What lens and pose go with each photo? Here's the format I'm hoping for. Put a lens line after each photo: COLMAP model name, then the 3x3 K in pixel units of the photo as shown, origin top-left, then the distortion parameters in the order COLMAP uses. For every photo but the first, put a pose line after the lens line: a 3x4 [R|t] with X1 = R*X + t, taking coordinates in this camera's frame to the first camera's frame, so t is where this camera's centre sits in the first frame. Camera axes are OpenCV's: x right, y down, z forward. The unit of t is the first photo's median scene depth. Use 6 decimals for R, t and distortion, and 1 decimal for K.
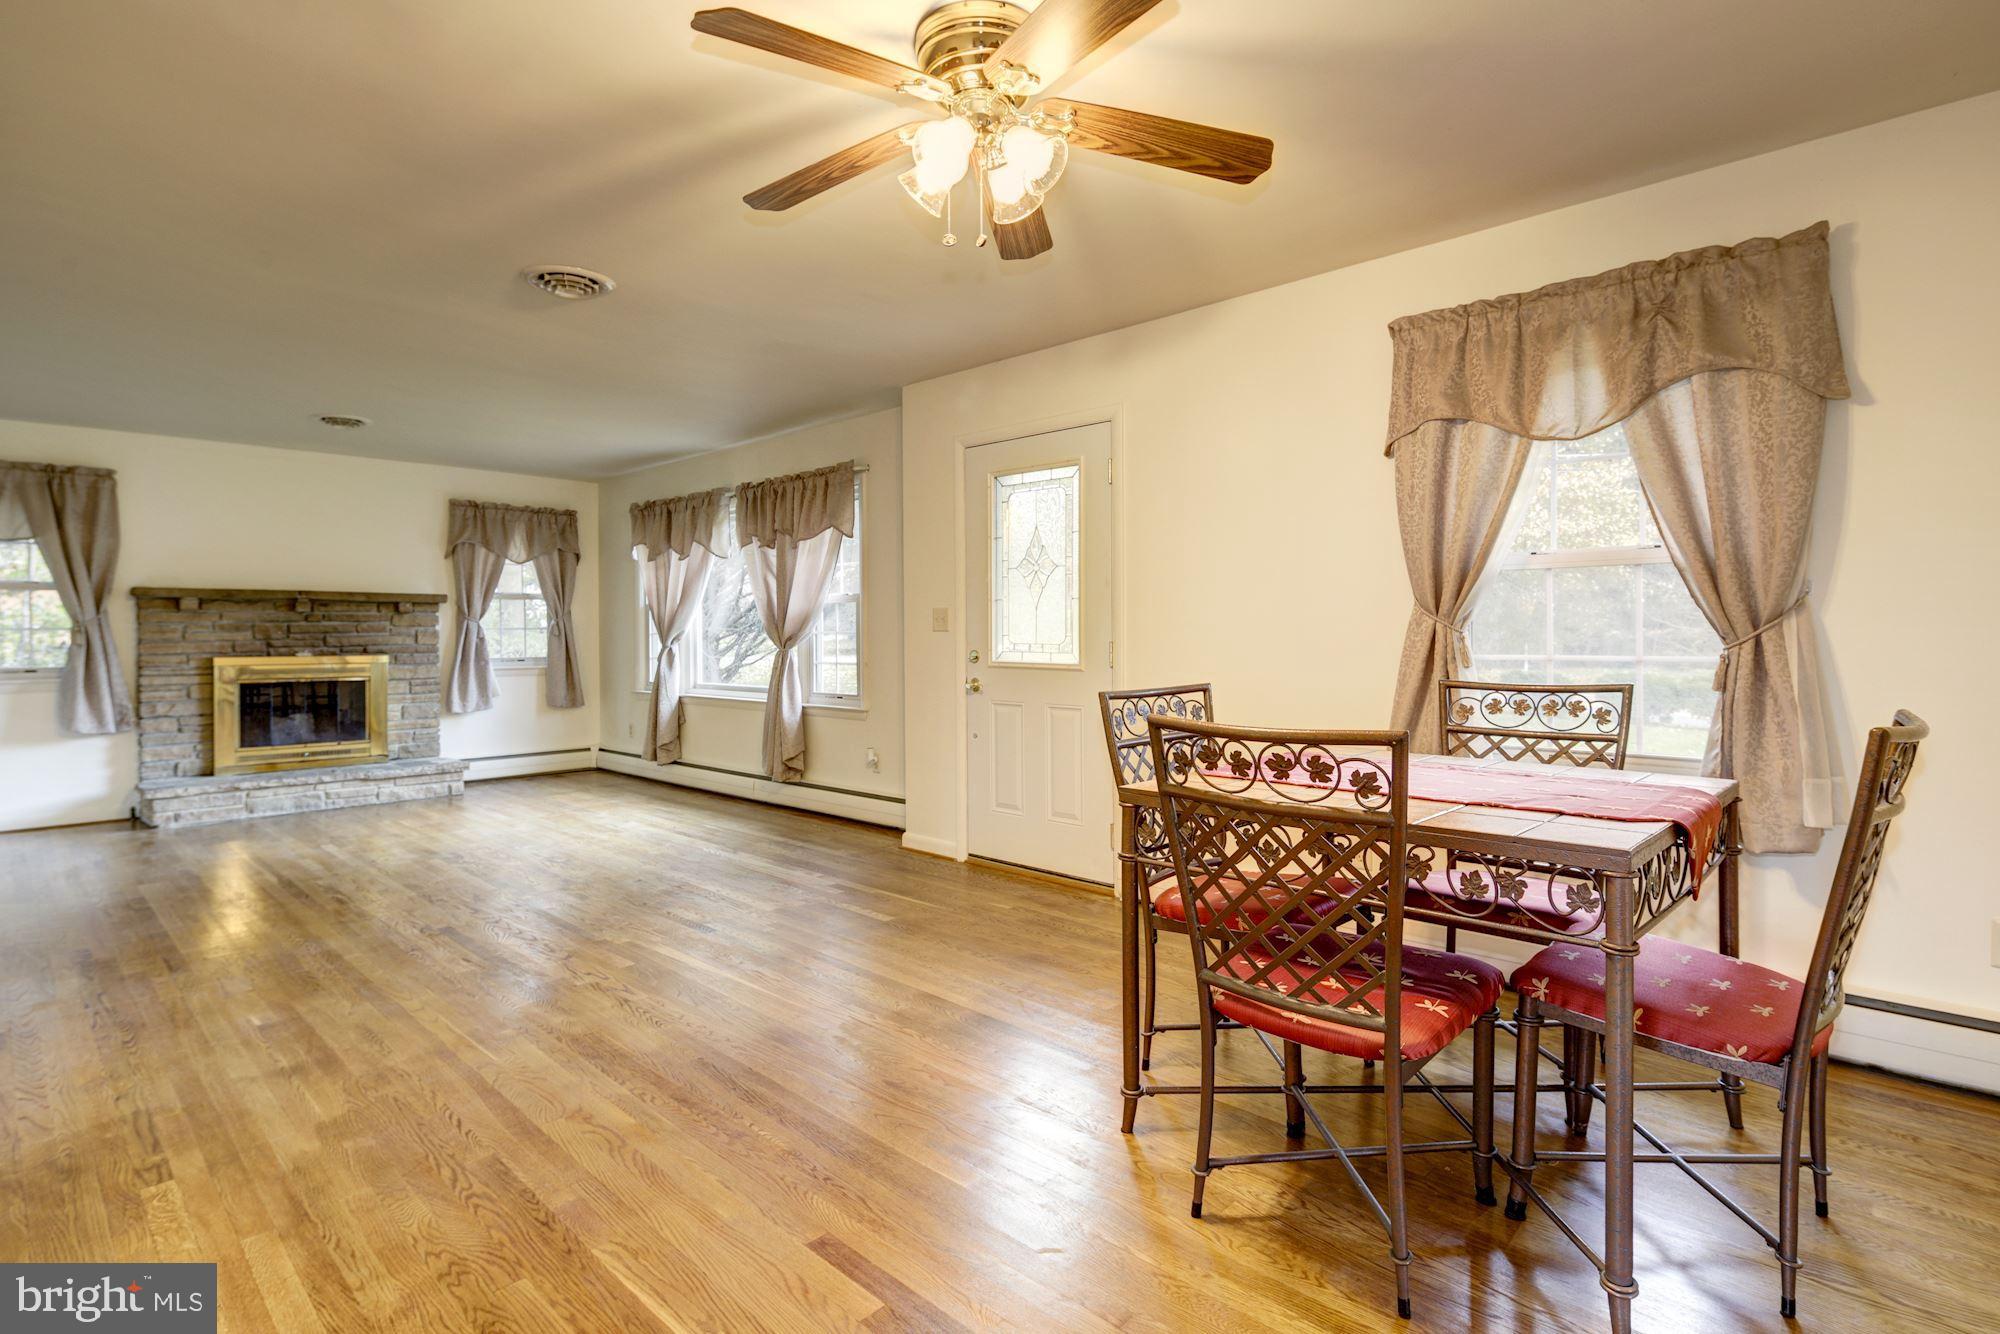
lens RADIAL K [[975.1, 0, 995.3], [0, 975.1, 646.5], [0, 0, 1]] dist [0.000344, -0.003915]
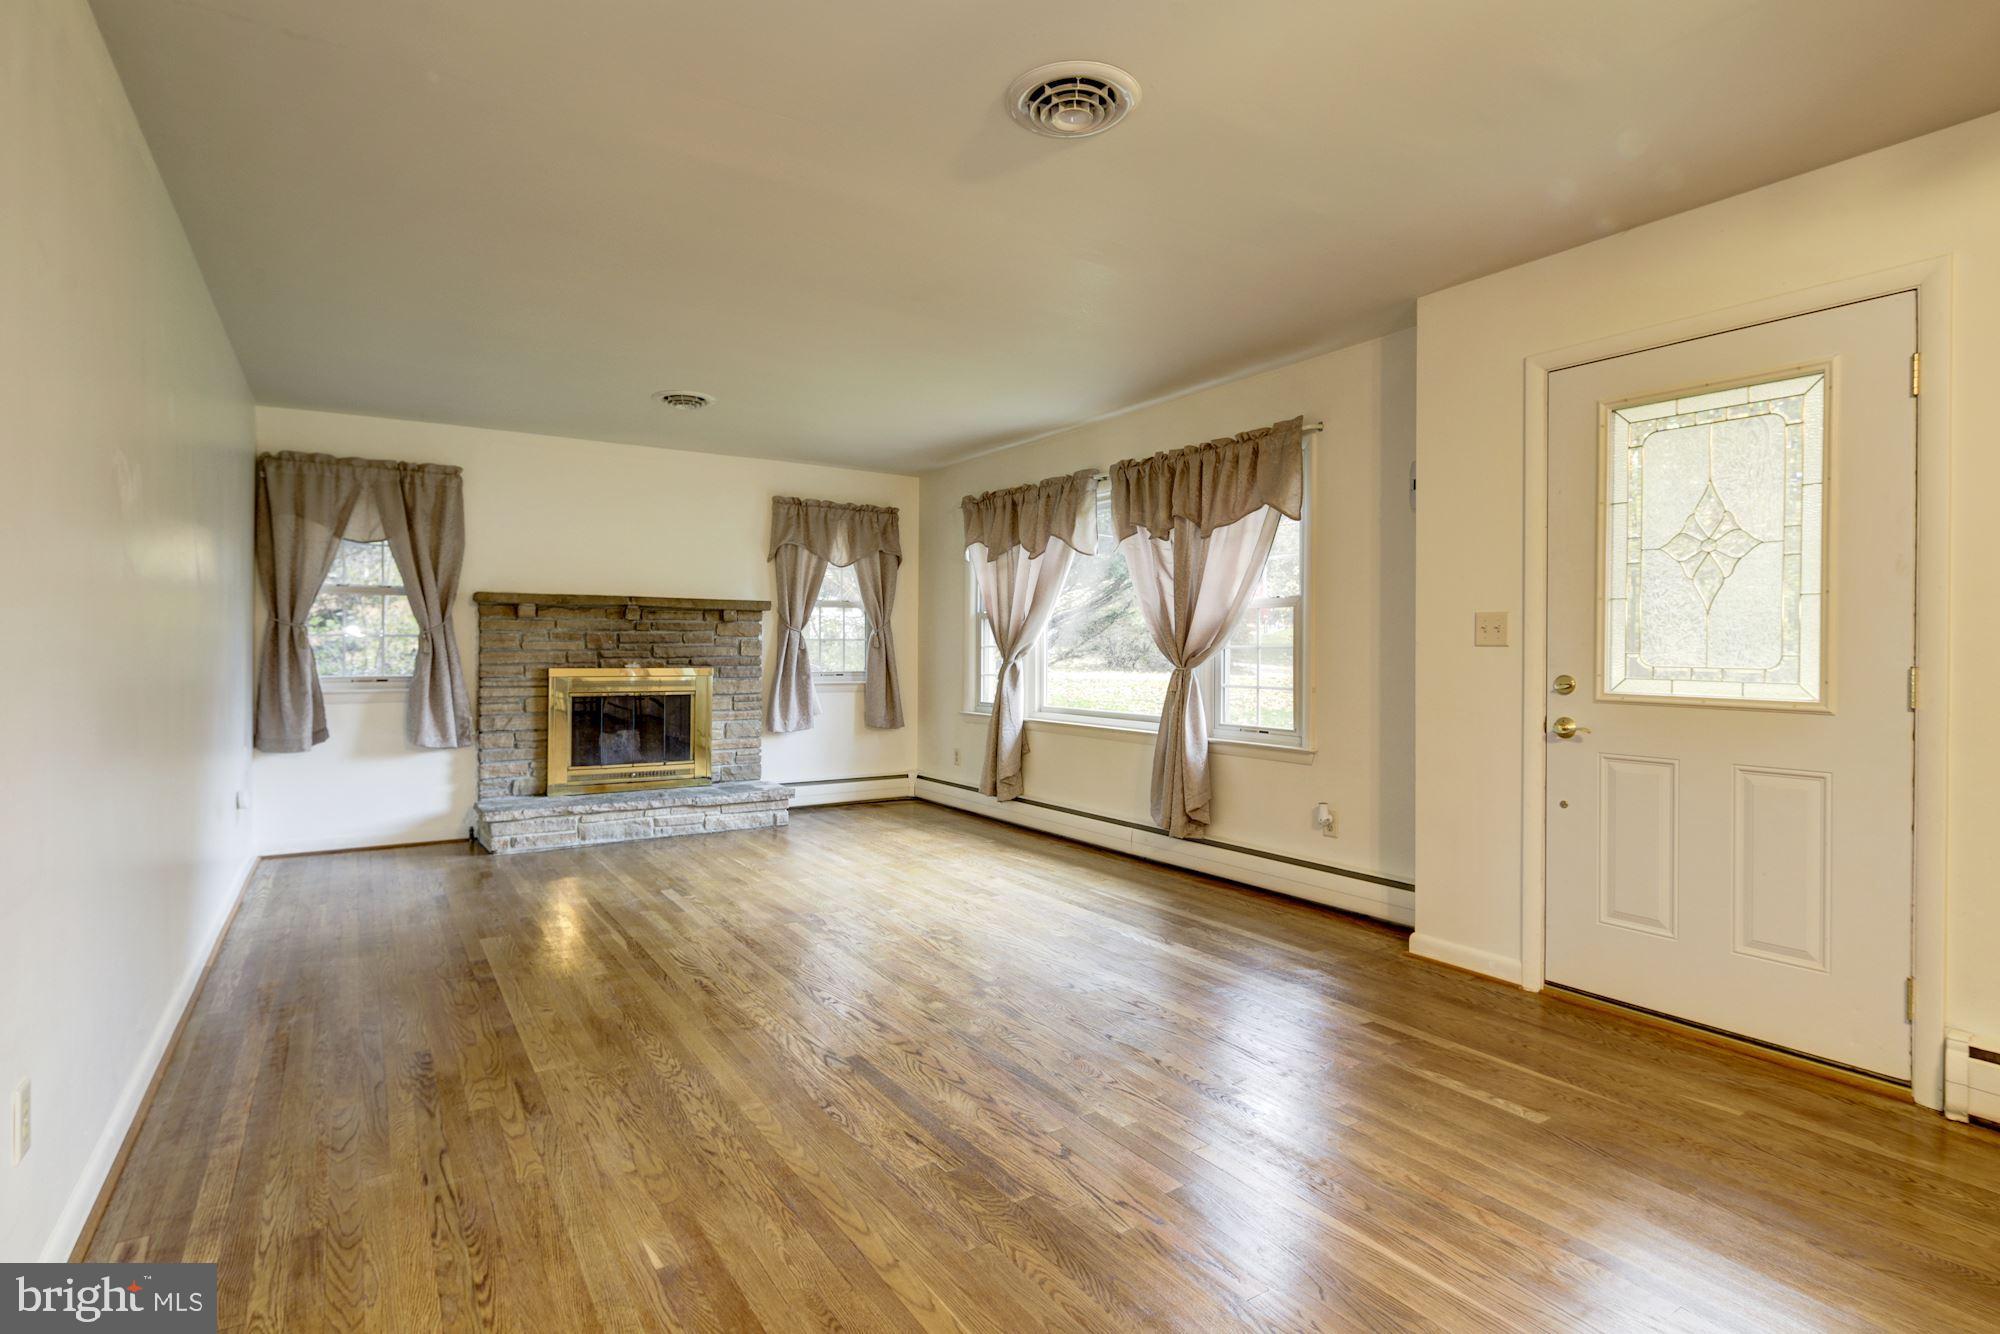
lens RADIAL K [[975.1, 0, 983.0], [0, 975.1, 651.2], [0, 0, 1]] dist [0.000344, -0.003915]
pose [[0.972144, 0.009340, -0.234196, -0.180941], [-0.011626, 0.999897, -0.008386, -0.001859], [0.234094, 0.010875, 0.972153, 0.191742]]
